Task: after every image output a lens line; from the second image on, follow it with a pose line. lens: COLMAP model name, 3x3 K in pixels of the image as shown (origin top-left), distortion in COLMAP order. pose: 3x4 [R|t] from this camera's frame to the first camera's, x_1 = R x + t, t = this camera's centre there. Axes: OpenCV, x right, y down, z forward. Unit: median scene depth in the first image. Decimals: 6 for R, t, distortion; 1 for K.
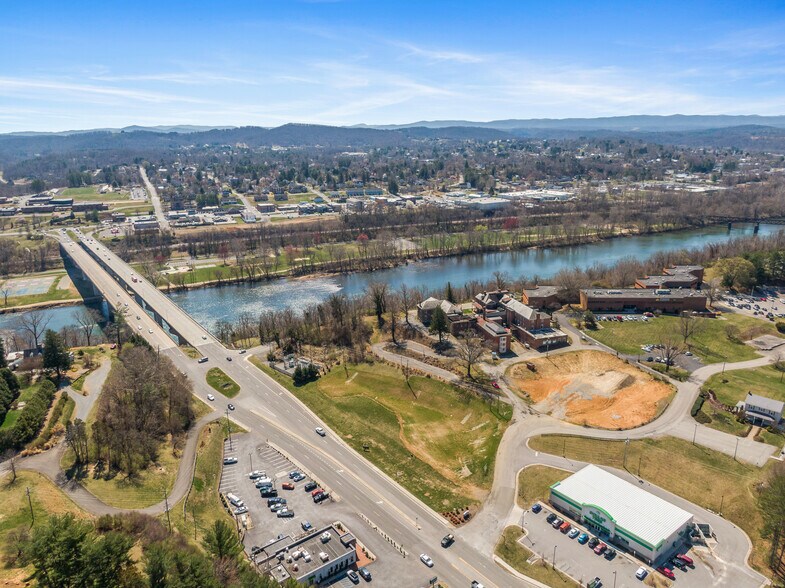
lens RADIAL K [[560.3, 0, 392.6], [0, 560.3, 299.8], [0, 0, 1]] dist [0.045517, -0.069805]
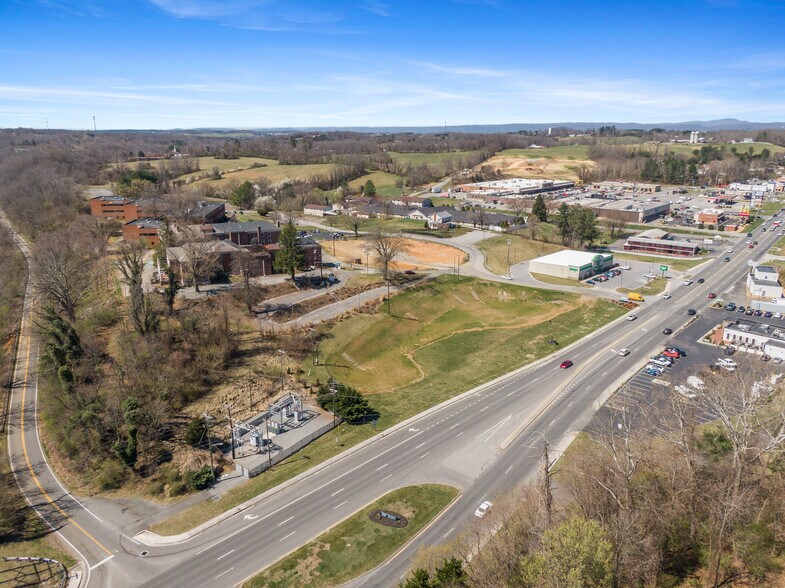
lens RADIAL K [[560.3, 0, 392.6], [0, 560.3, 299.8], [0, 0, 1]] dist [0.045517, -0.069805]
pose [[-0.149944, -0.267755, 0.951748, -0.651741], [0.285804, 0.909795, 0.300980, -0.079531], [-0.946484, 0.317143, -0.059893, 1.084815]]
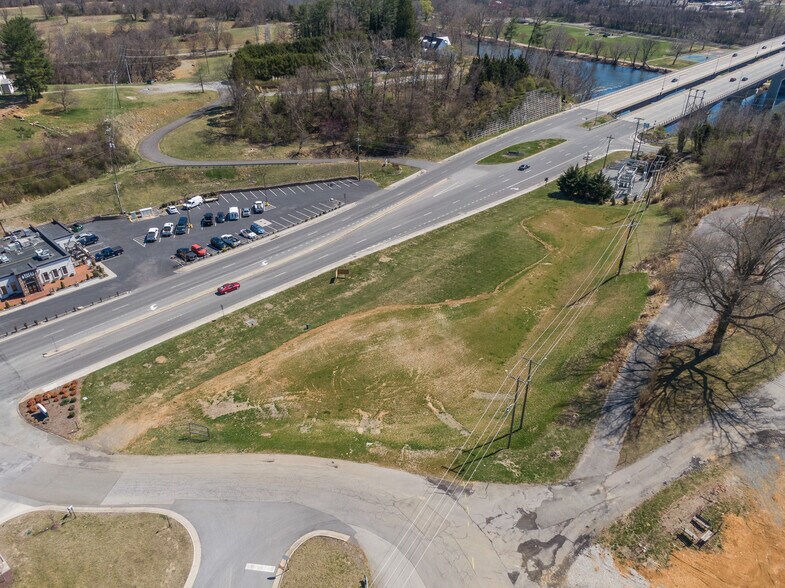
lens RADIAL K [[560.3, 0, 392.6], [0, 560.3, 299.8], [0, 0, 1]] dist [0.045517, -0.069805]
pose [[0.157207, 0.531467, -0.832363, 0.342991], [-0.279146, 0.832386, 0.478760, 0.022788], [0.947293, 0.157087, 0.279214, 0.793868]]
